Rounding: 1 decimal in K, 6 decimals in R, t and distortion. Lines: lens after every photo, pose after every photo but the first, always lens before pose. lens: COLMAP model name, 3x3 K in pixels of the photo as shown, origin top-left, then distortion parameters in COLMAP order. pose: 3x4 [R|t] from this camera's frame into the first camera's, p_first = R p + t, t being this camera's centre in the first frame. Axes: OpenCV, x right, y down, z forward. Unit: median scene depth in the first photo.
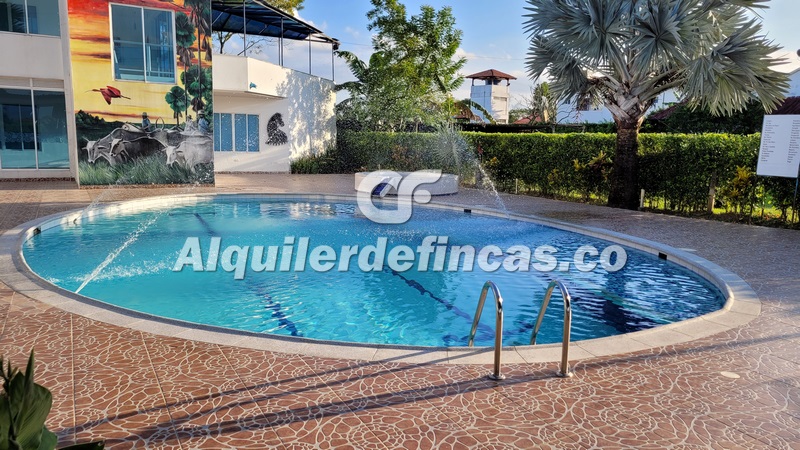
lens RADIAL K [[573.4, 0, 406.0], [0, 573.4, 225.0], [0, 0, 1]] dist [0.012280, -0.001875]
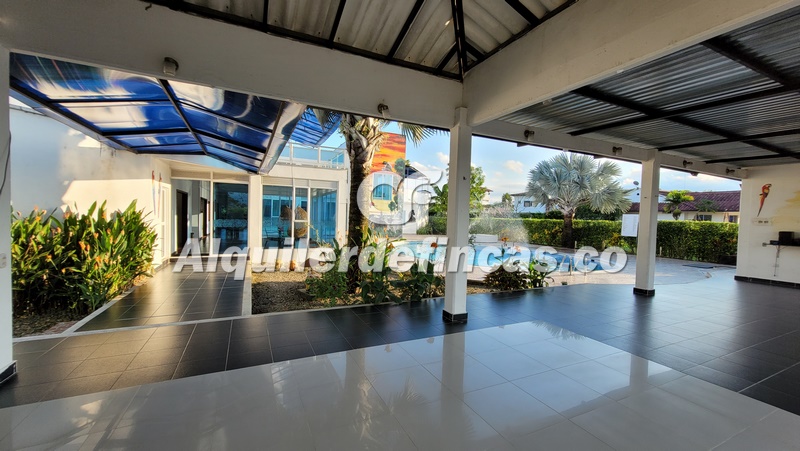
lens RADIAL K [[307.1, 0, 393.1], [0, 307.1, 228.9], [0, 0, 1]] dist [0.001756, 0.000044]
pose [[0.997509, 0.007059, -0.070180, -0.289219], [-0.014843, 0.993708, -0.111018, 0.046341], [0.068955, 0.111783, 0.991337, -0.410947]]
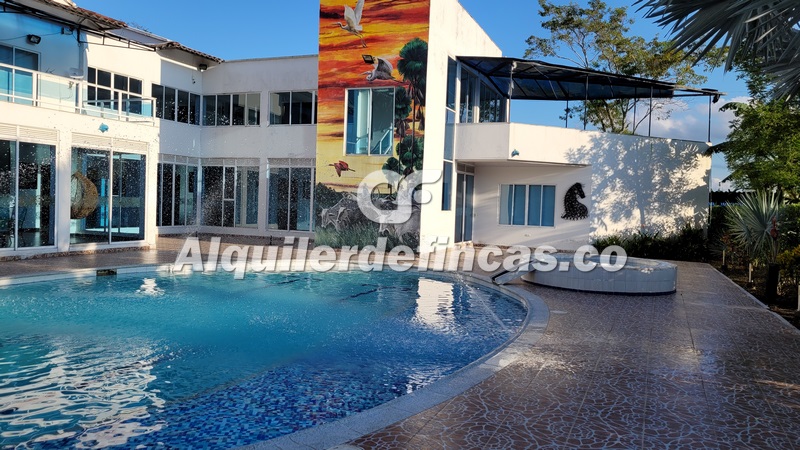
lens RADIAL K [[573.4, 0, 403.1], [0, 573.4, 224.6], [0, 0, 1]] dist [0.012280, -0.001875]
pose [[0.629068, 0.029539, -0.776789, 0.410814], [-0.135892, 0.988069, -0.072477, -0.050934], [0.765380, 0.151152, 0.625577, 0.390352]]
